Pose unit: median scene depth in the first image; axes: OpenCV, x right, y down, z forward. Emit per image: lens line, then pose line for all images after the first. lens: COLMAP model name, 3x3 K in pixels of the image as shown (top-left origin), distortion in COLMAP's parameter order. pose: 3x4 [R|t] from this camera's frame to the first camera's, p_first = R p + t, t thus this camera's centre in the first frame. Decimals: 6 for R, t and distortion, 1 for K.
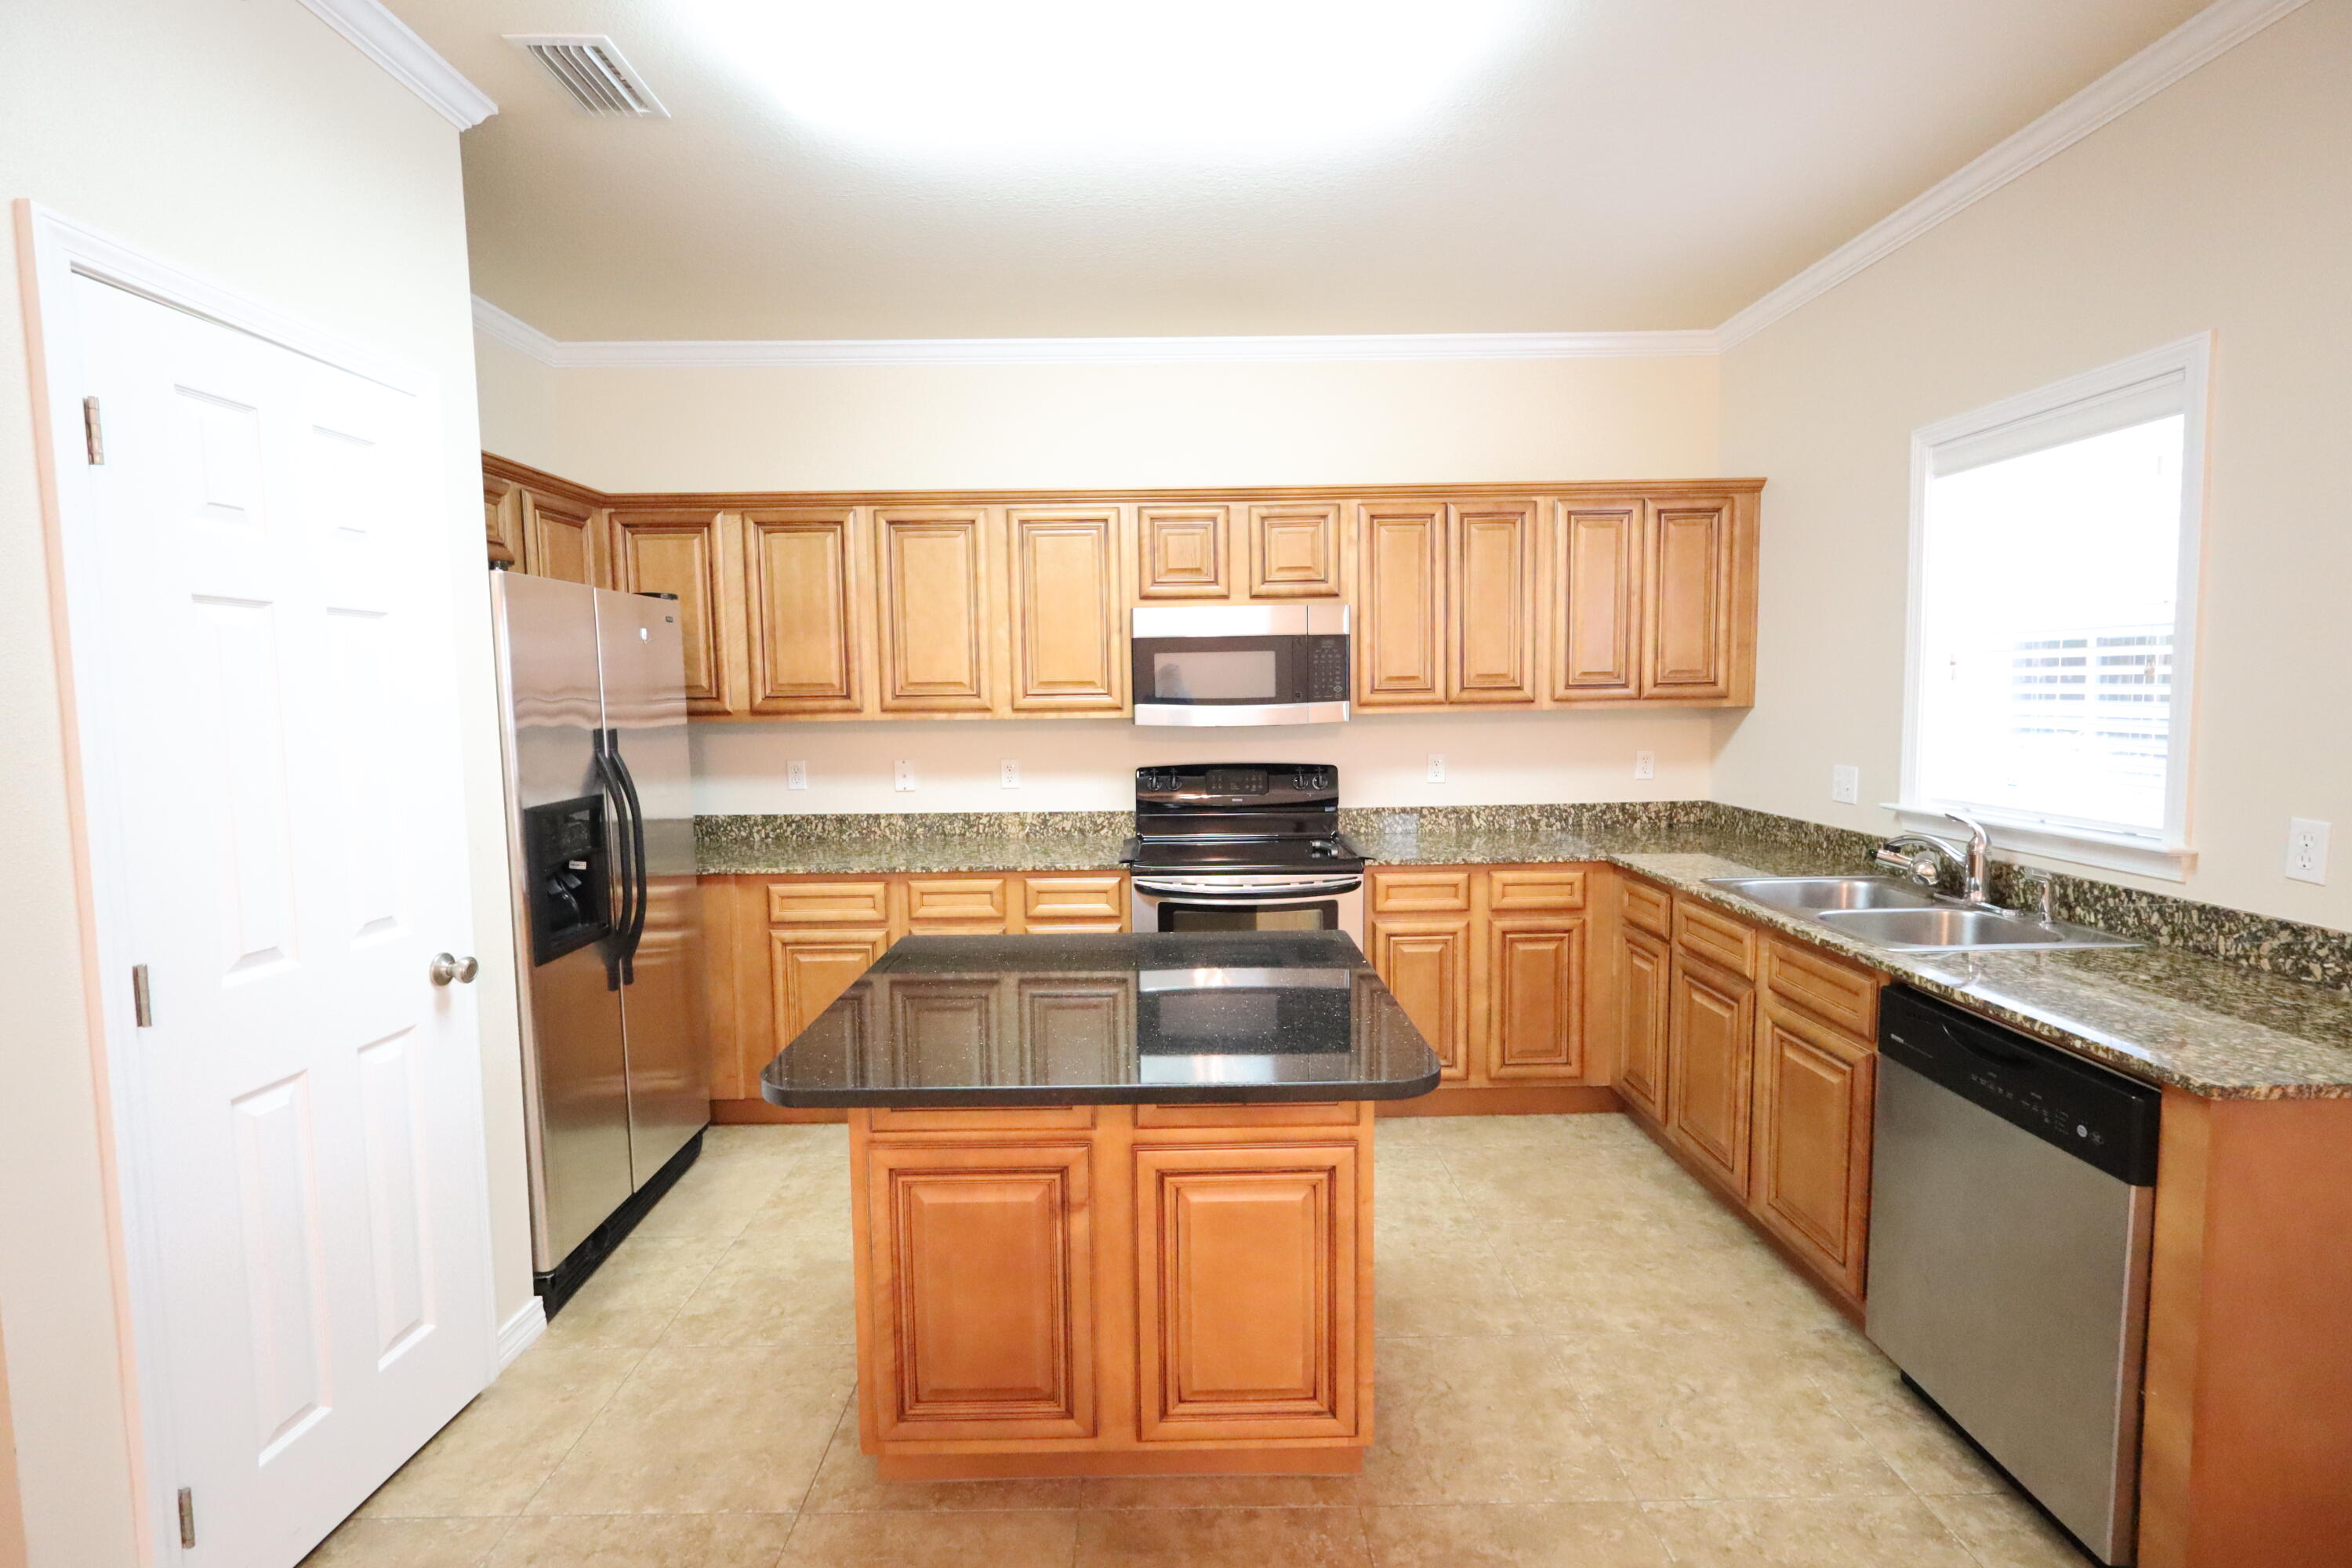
lens RADIAL K [[1074.6, 0, 1175.4], [0, 1074.6, 779.0], [0, 0, 1]] dist [-0.012276, 0.003963]
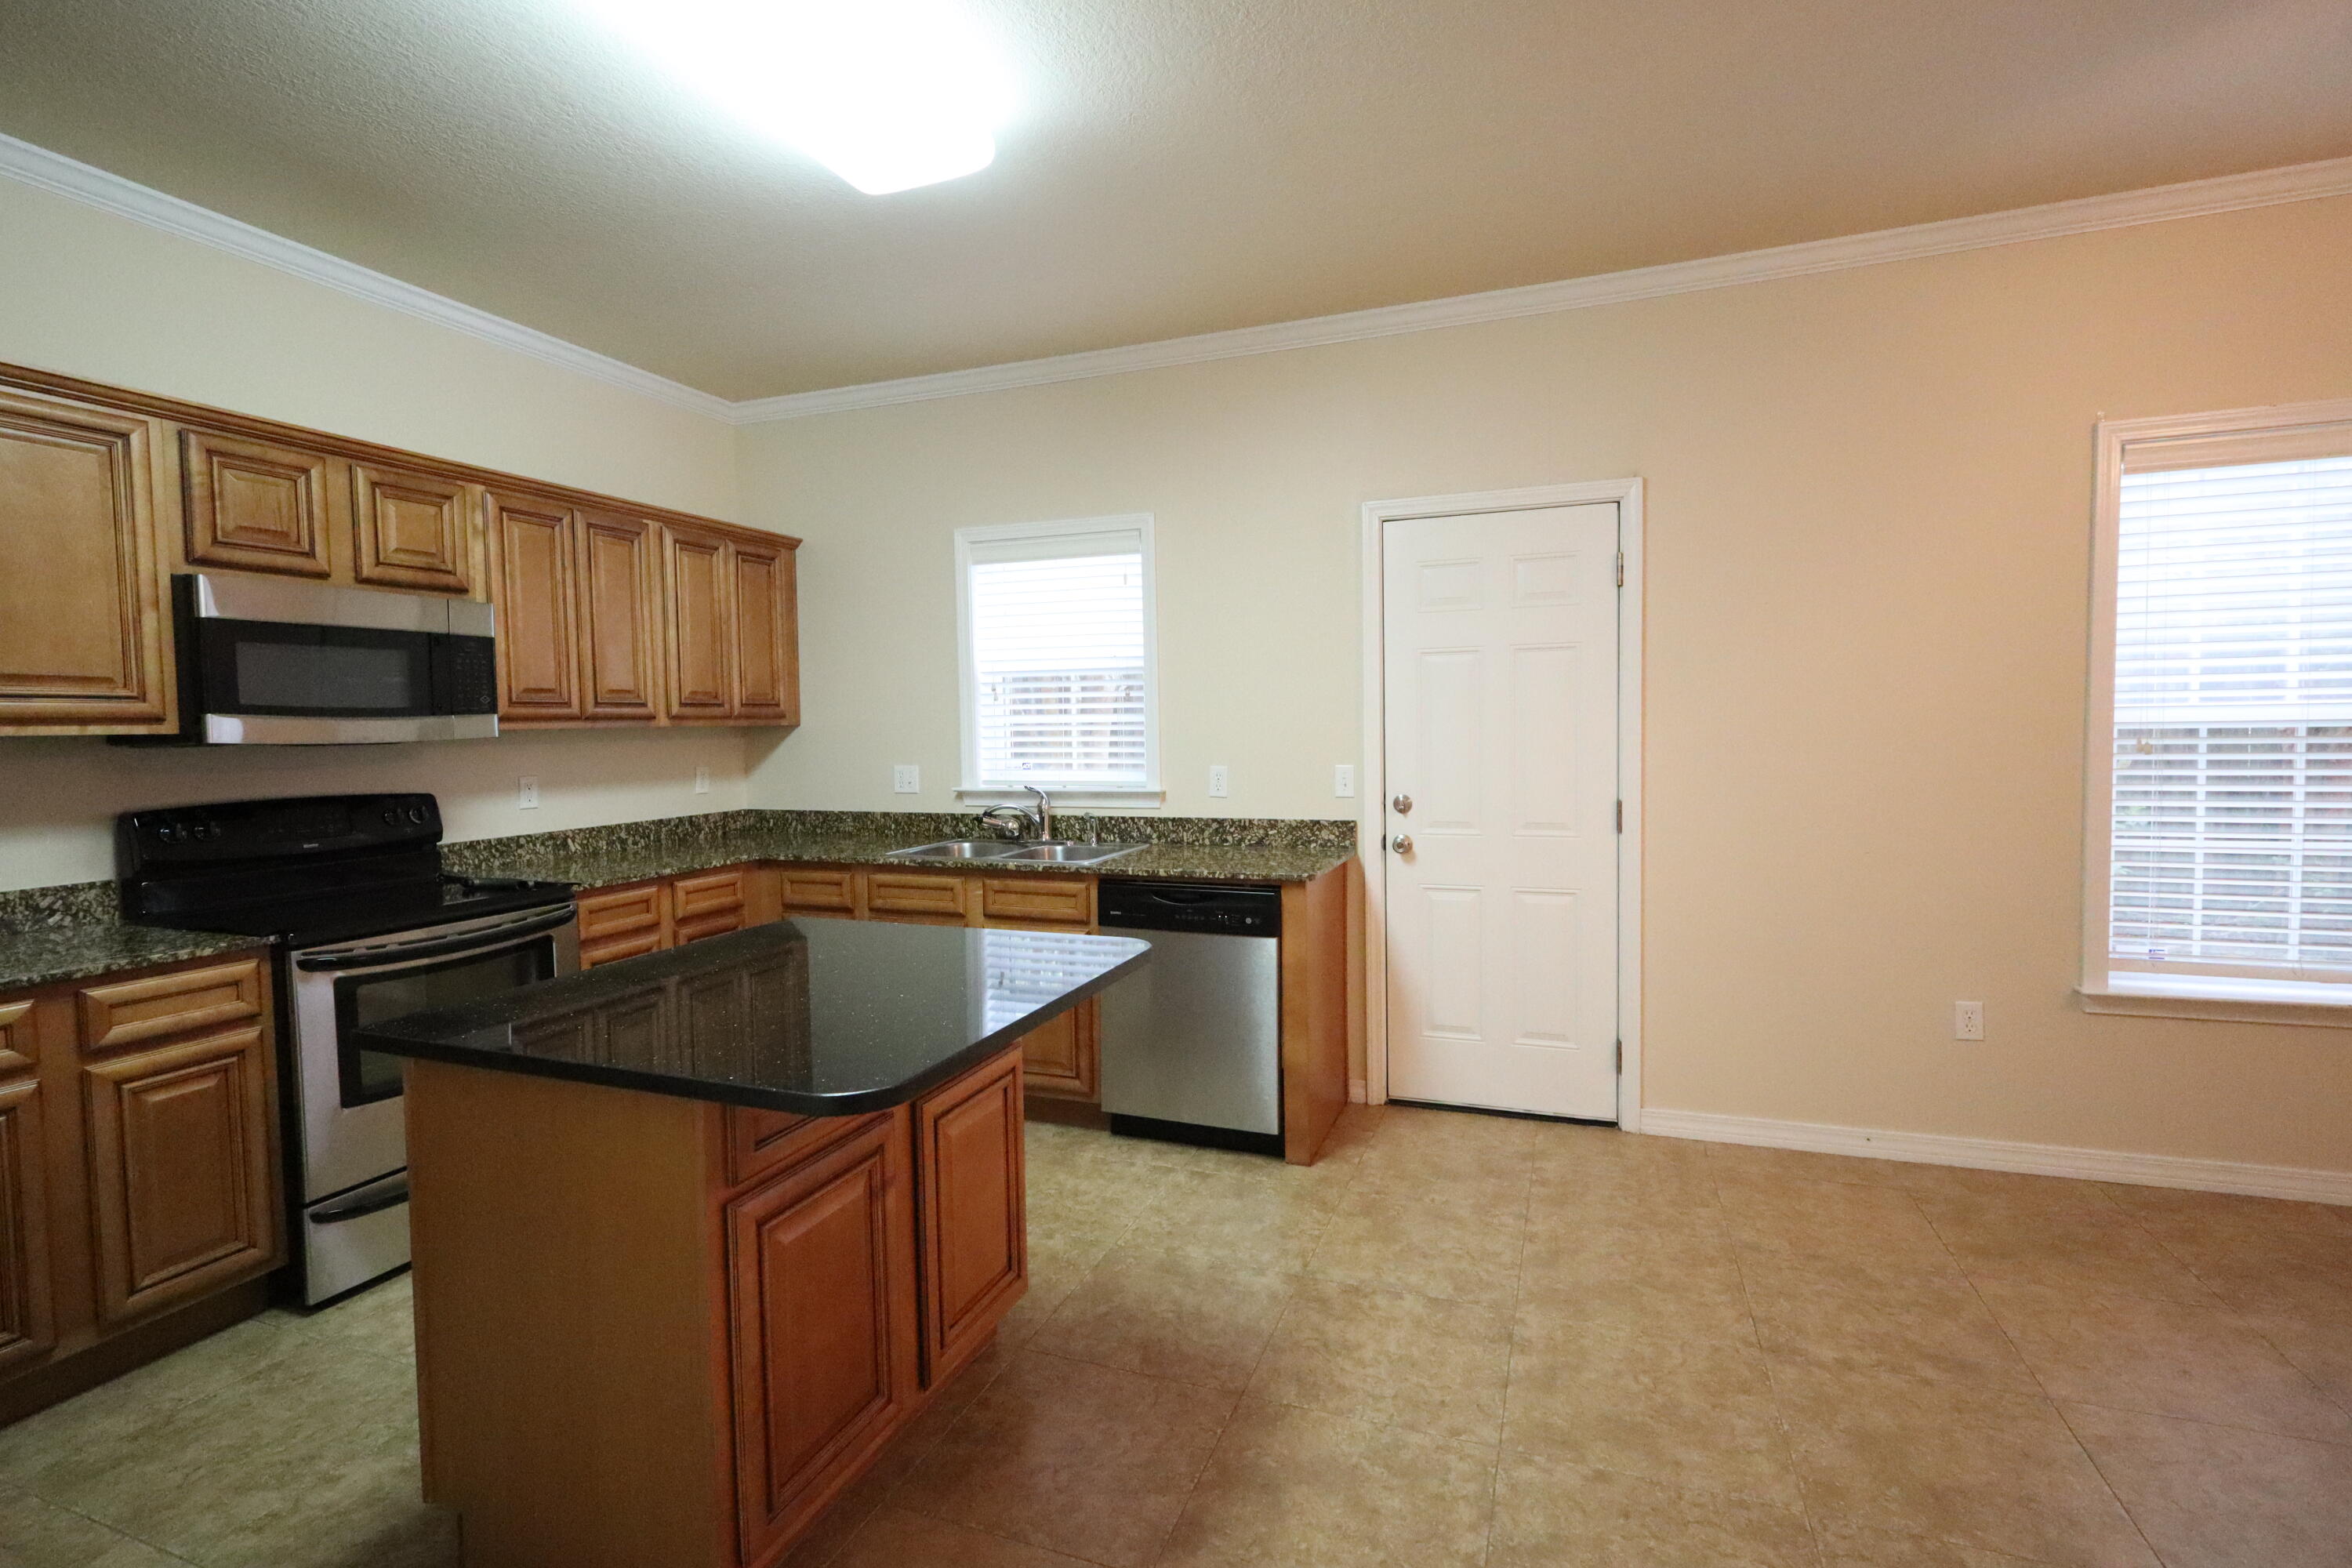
lens RADIAL K [[1074.0, 0, 1165.7], [0, 1074.0, 782.8], [0, 0, 1]] dist [0.001209, -0.004800]
pose [[0.365497, -0.041980, 0.929865, -0.450566], [0.085151, 0.996302, 0.011510, 0.019105], [-0.926910, 0.074972, 0.367720, 0.178172]]
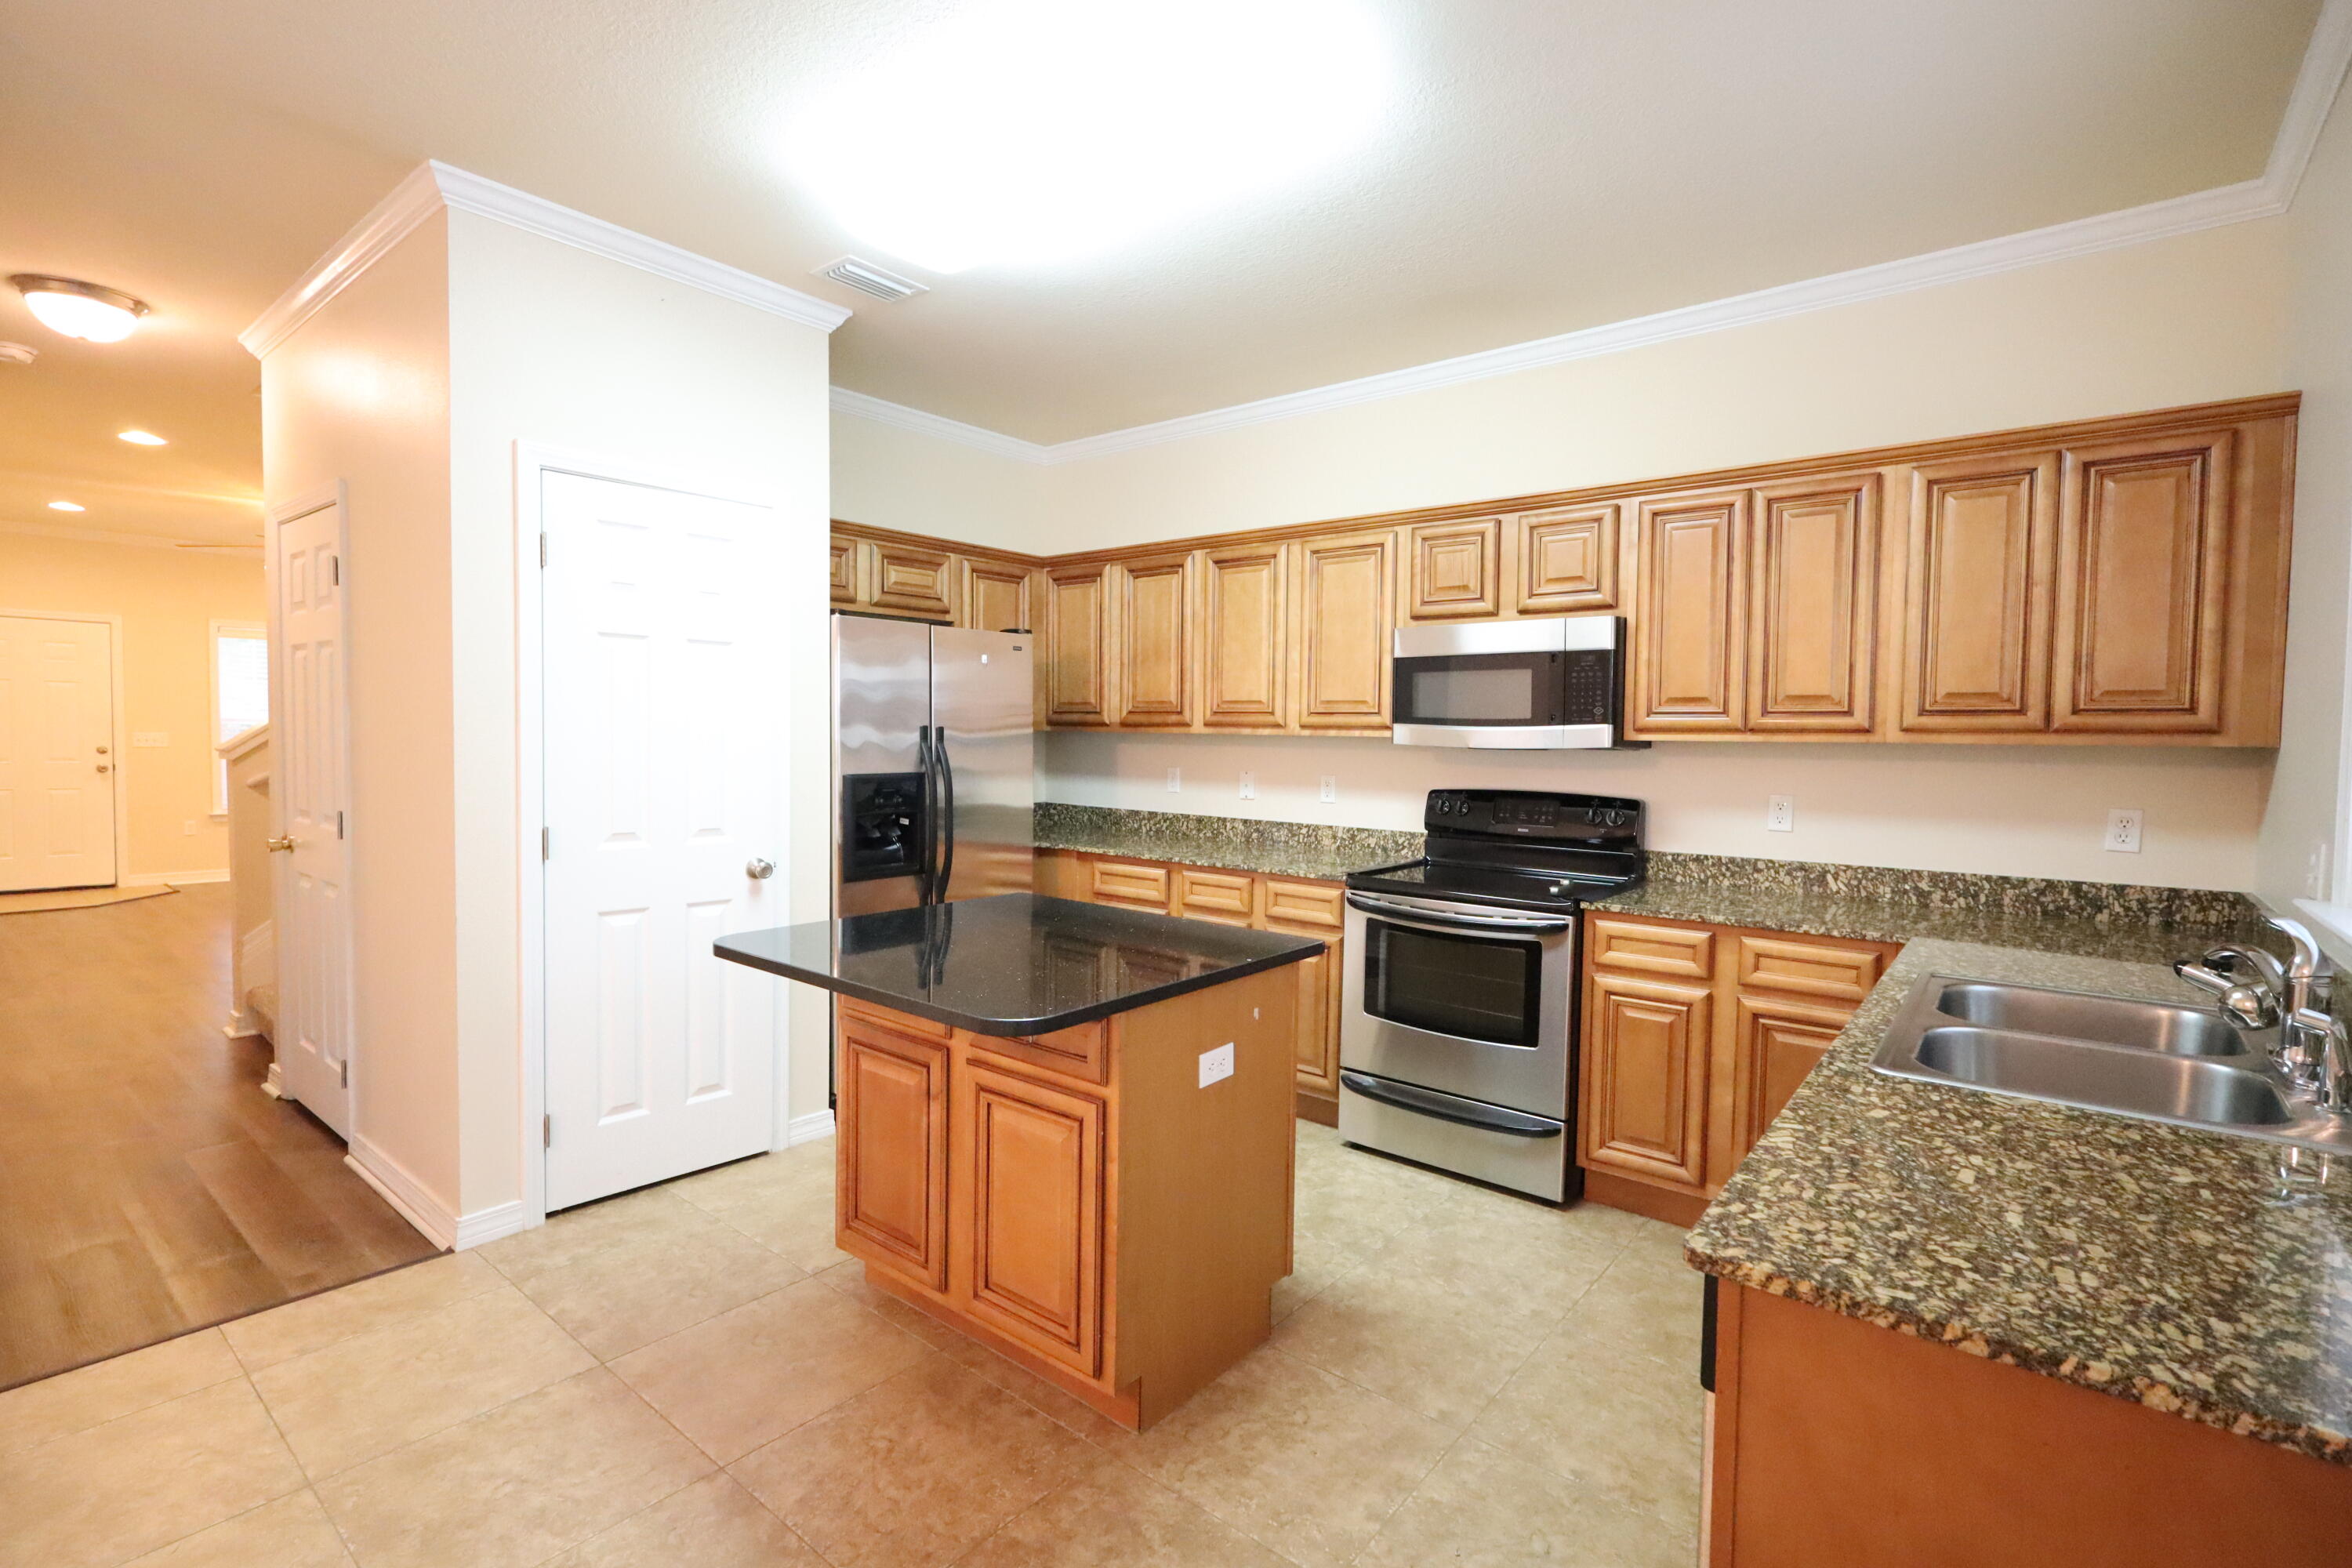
lens RADIAL K [[1074.6, 0, 1175.4], [0, 1074.6, 779.0], [0, 0, 1]] dist [-0.012276, 0.003963]
pose [[0.769883, 0.052725, -0.636003, 0.446761], [-0.077543, 0.996926, -0.011221, 0.009659], [0.633456, 0.057956, 0.771605, 0.094226]]
